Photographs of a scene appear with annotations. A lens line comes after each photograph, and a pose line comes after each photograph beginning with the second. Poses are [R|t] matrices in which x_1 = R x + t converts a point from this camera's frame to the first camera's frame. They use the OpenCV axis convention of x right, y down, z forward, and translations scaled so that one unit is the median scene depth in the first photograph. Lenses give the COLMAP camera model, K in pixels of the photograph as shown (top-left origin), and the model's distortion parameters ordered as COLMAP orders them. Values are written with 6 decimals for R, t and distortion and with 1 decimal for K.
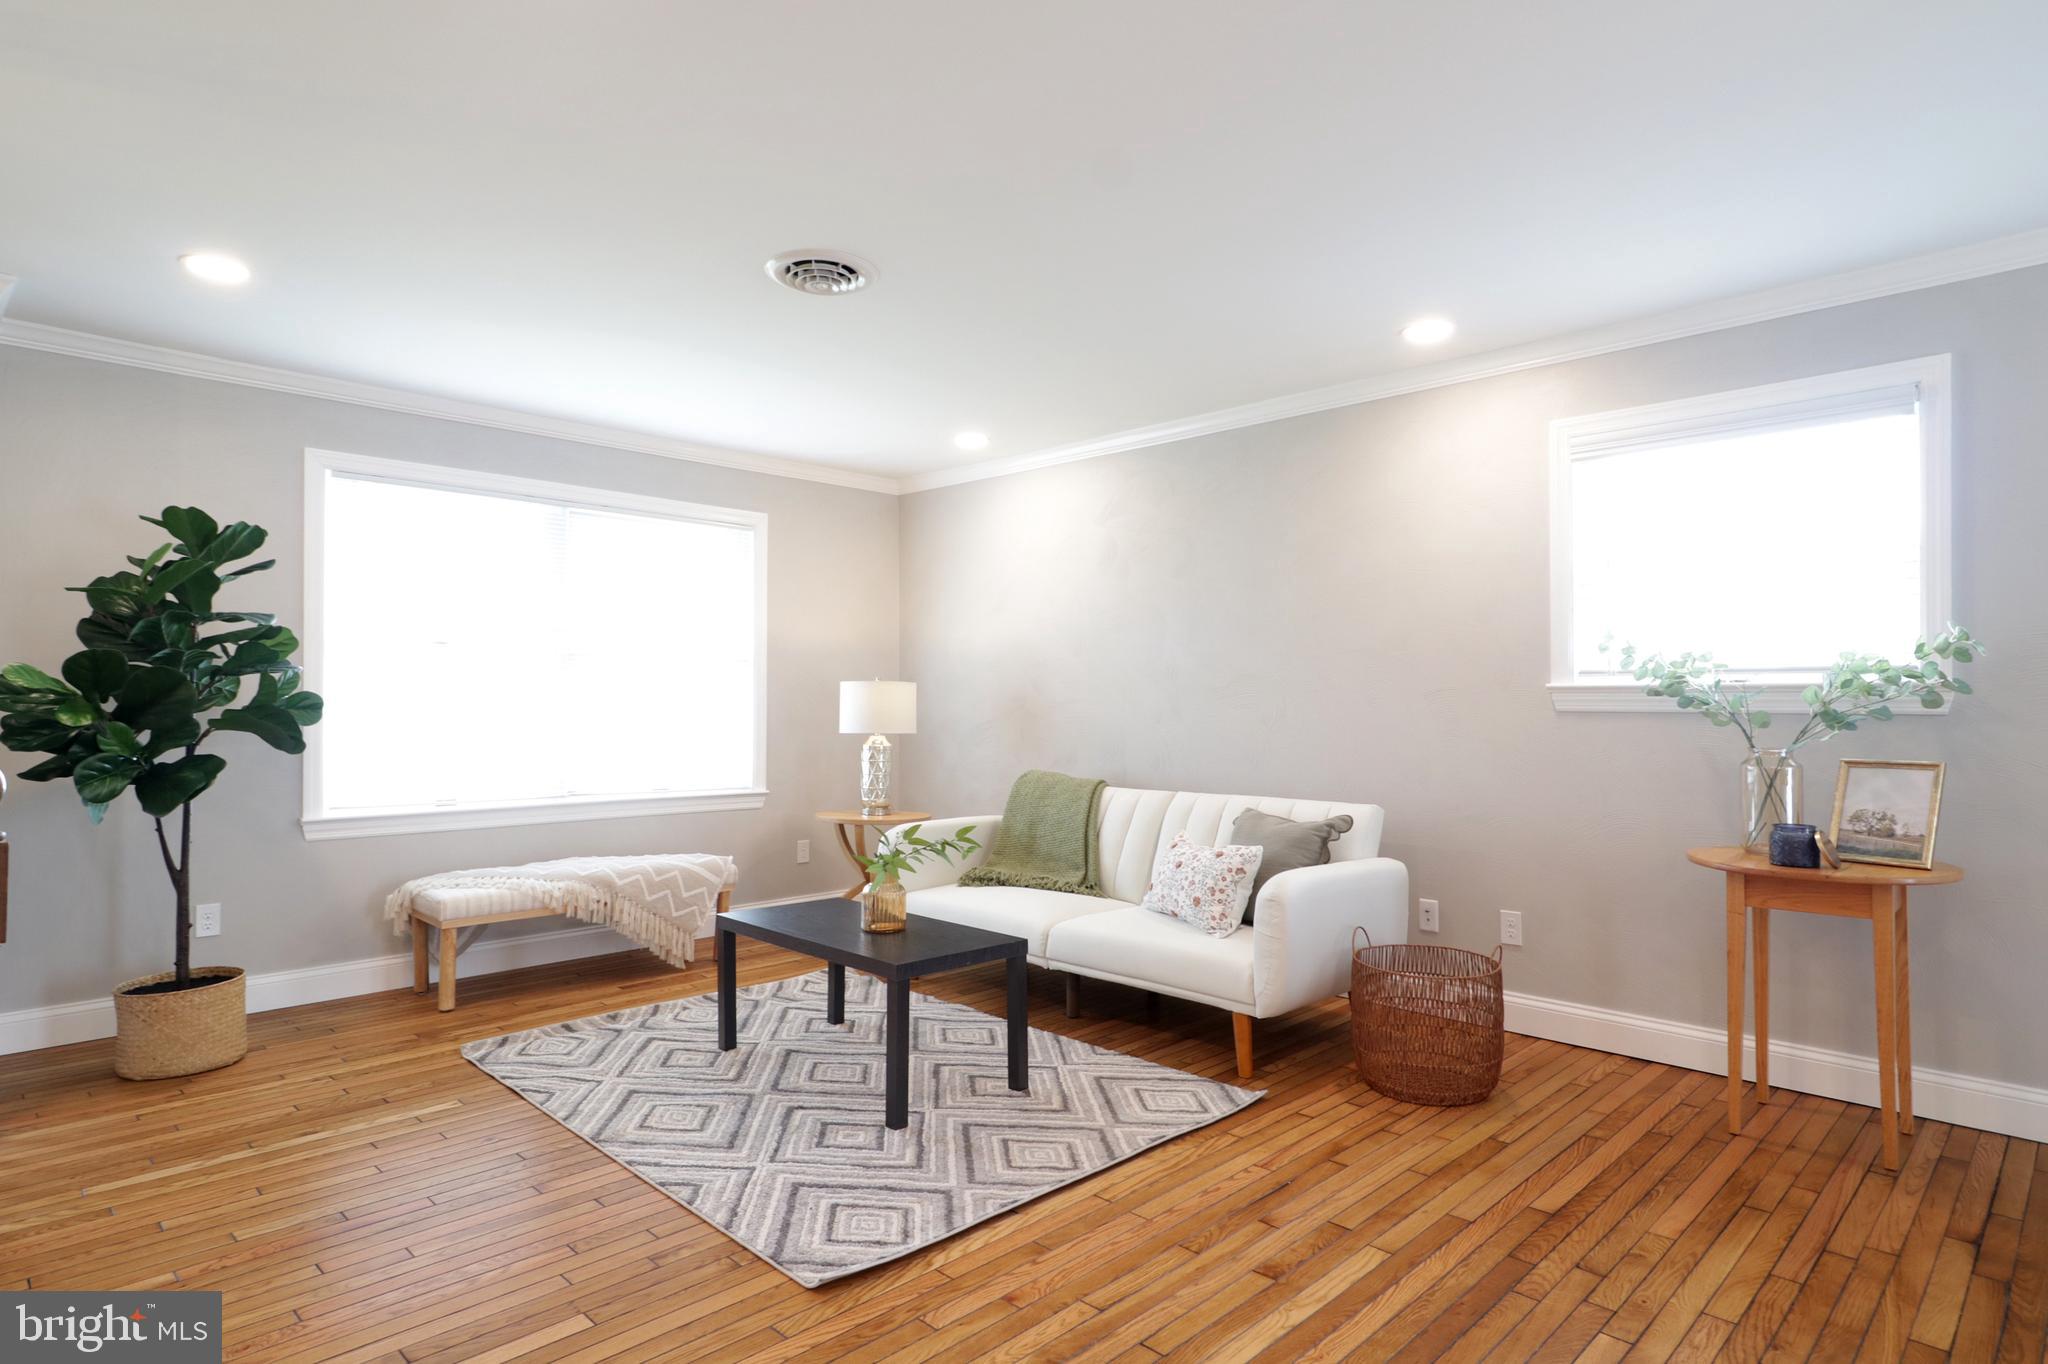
lens RADIAL K [[1100.9, 0, 1041.1], [0, 1100.9, 694.7], [0, 0, 1]] dist [0.001863, 0.004611]
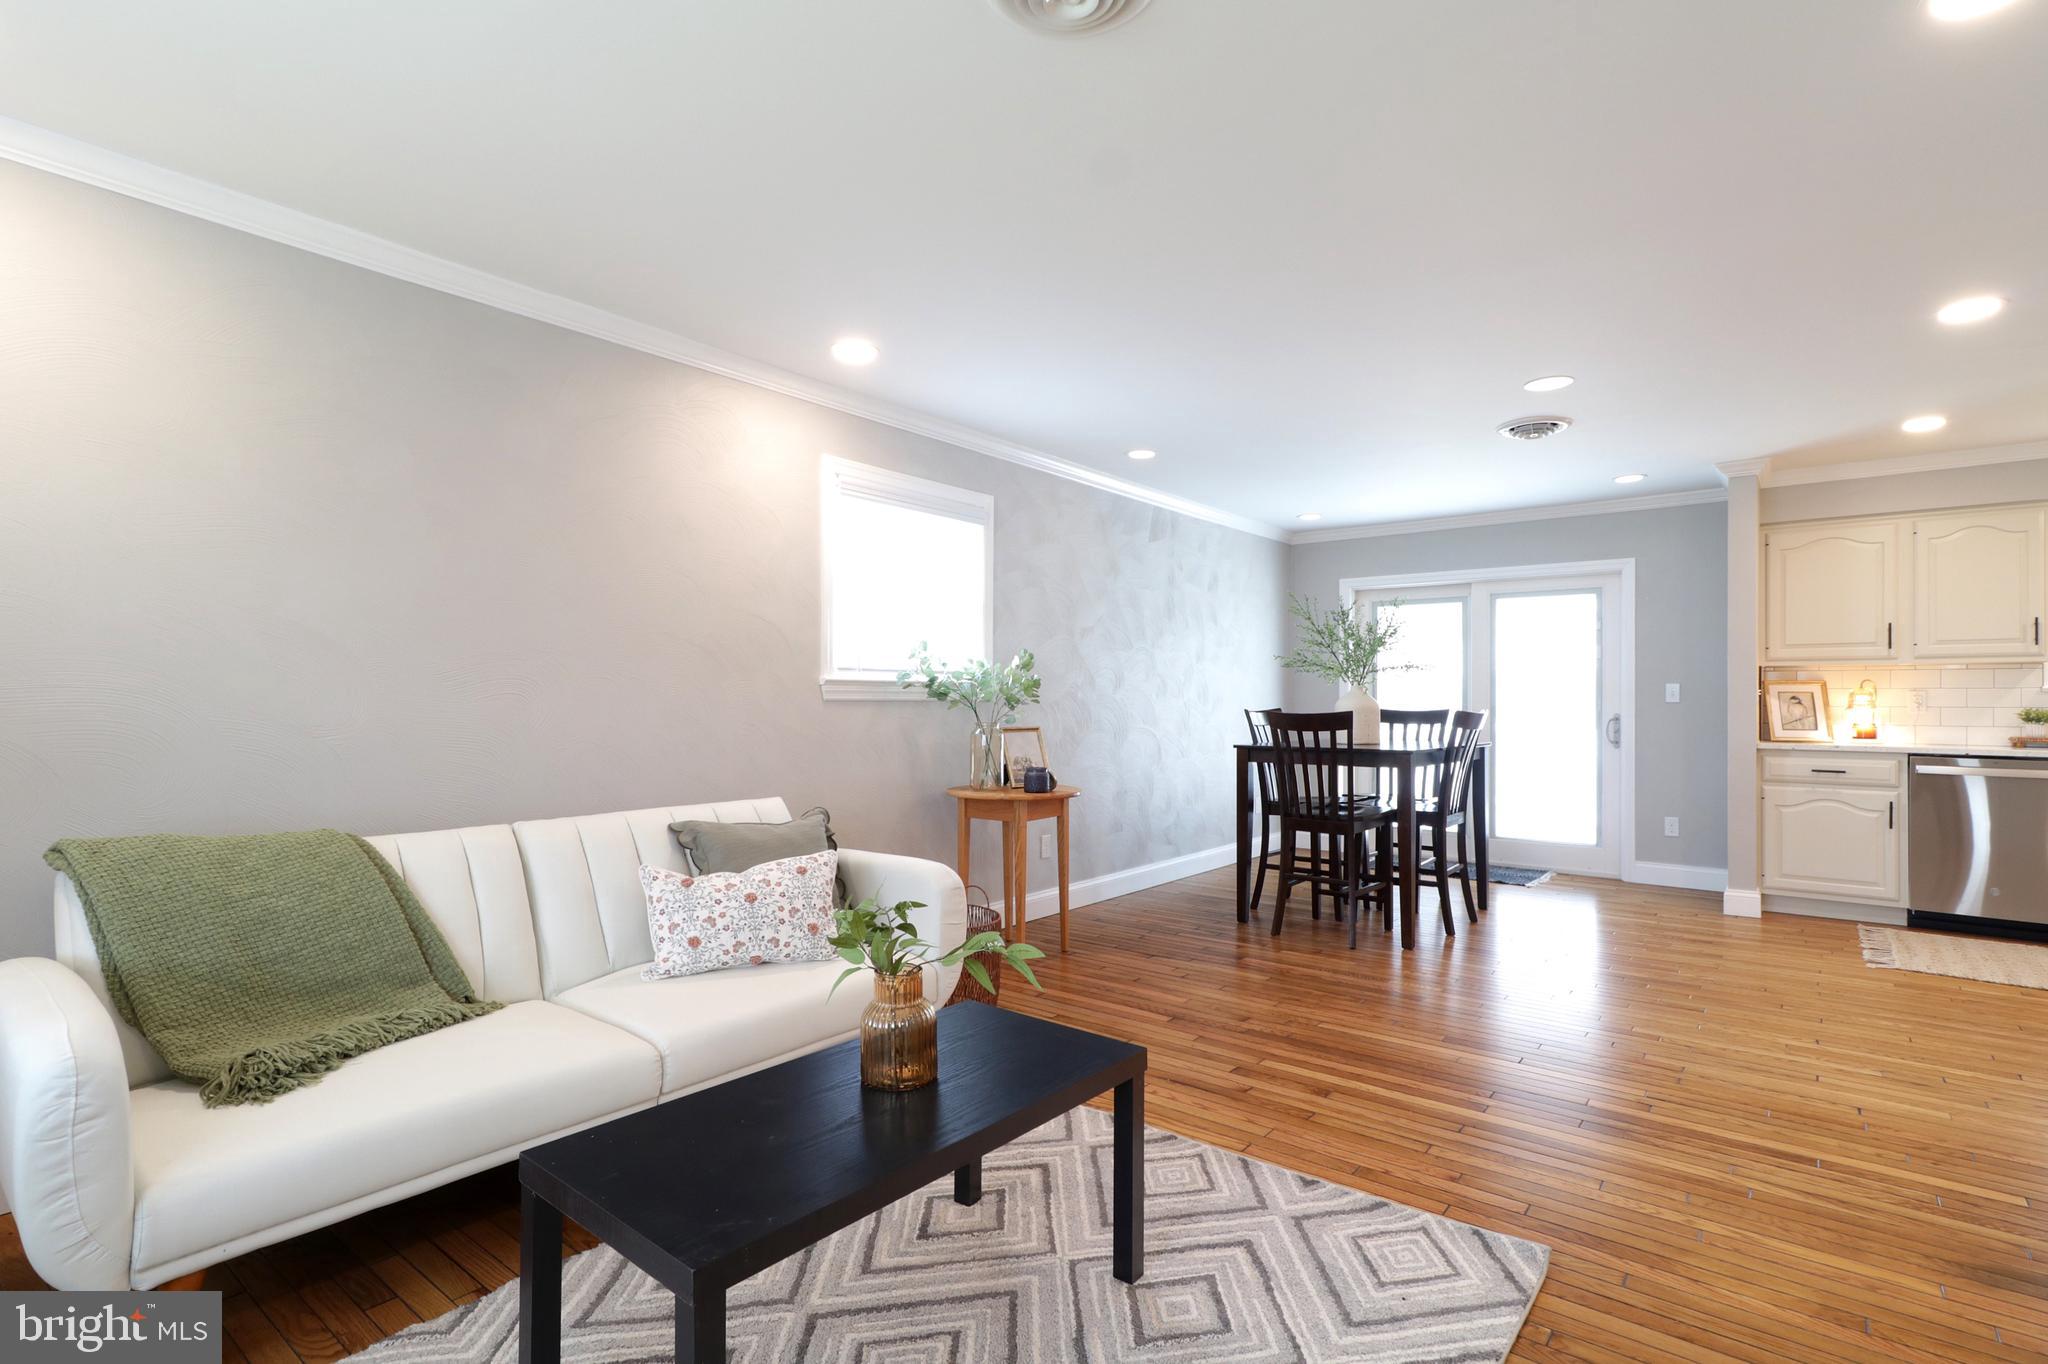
lens RADIAL K [[1008.5, 0, 1015.0], [0, 1008.5, 688.5], [0, 0, 1]] dist [0.003289, 0.004880]
pose [[-0.105545, 0.004869, 0.994403, -0.668721], [-0.011504, 0.999915, -0.006117, 0.006767], [-0.994348, -0.012085, -0.105480, 0.975242]]
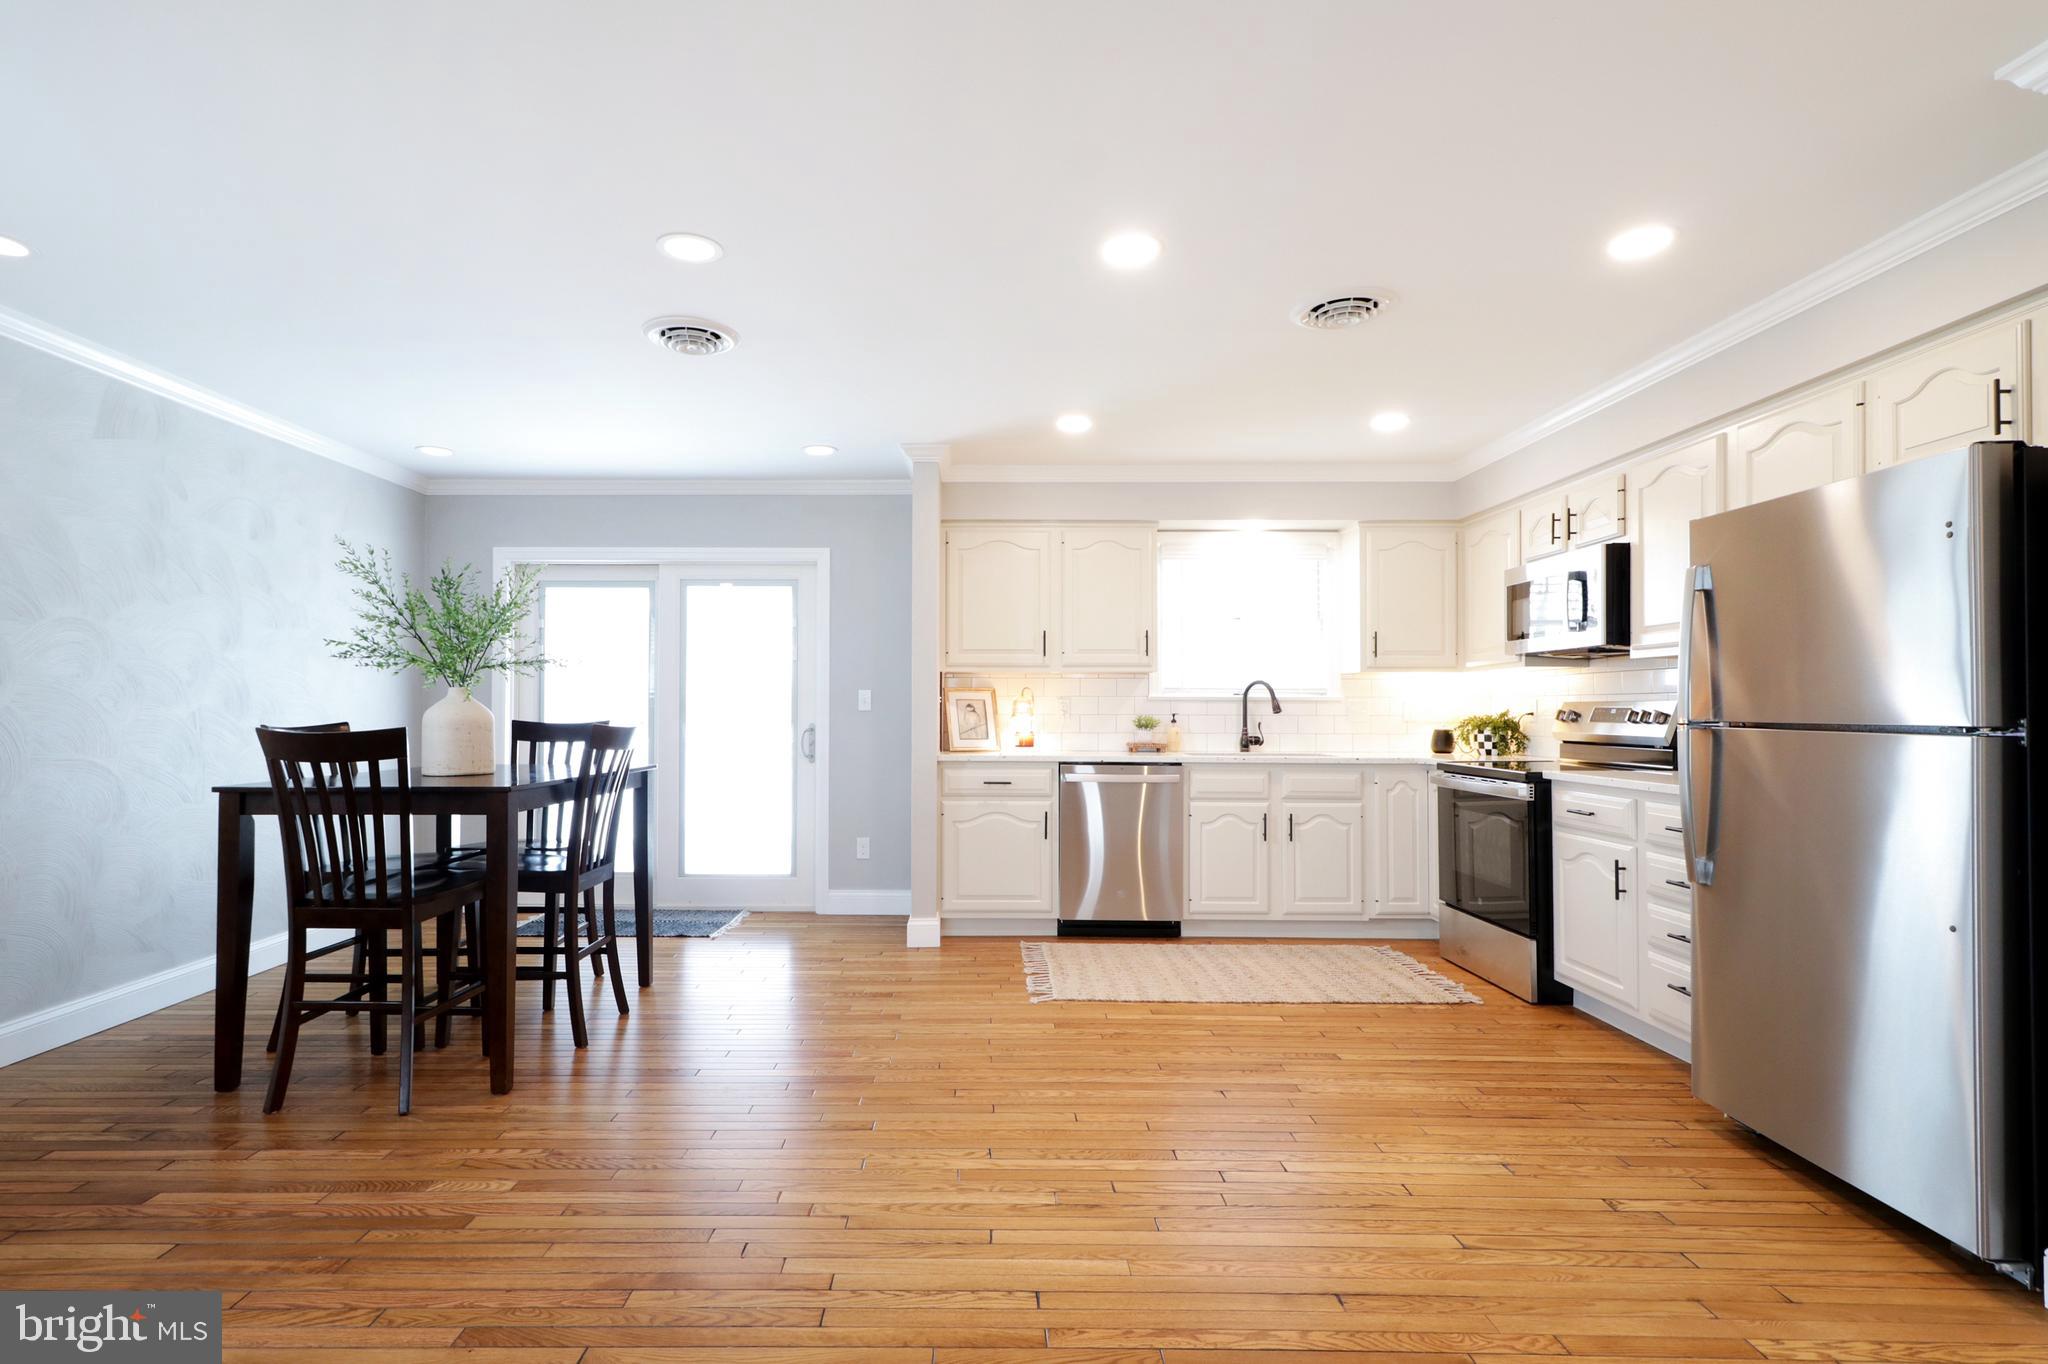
lens RADIAL K [[1008.5, 0, 976.9], [0, 1008.5, 693.7], [0, 0, 1]] dist [0.003289, 0.004880]
pose [[-0.695675, 0.005699, 0.718334, -0.317600], [-0.009577, 0.999806, -0.017208, 0.005392], [-0.718293, -0.018851, -0.695485, 0.640346]]
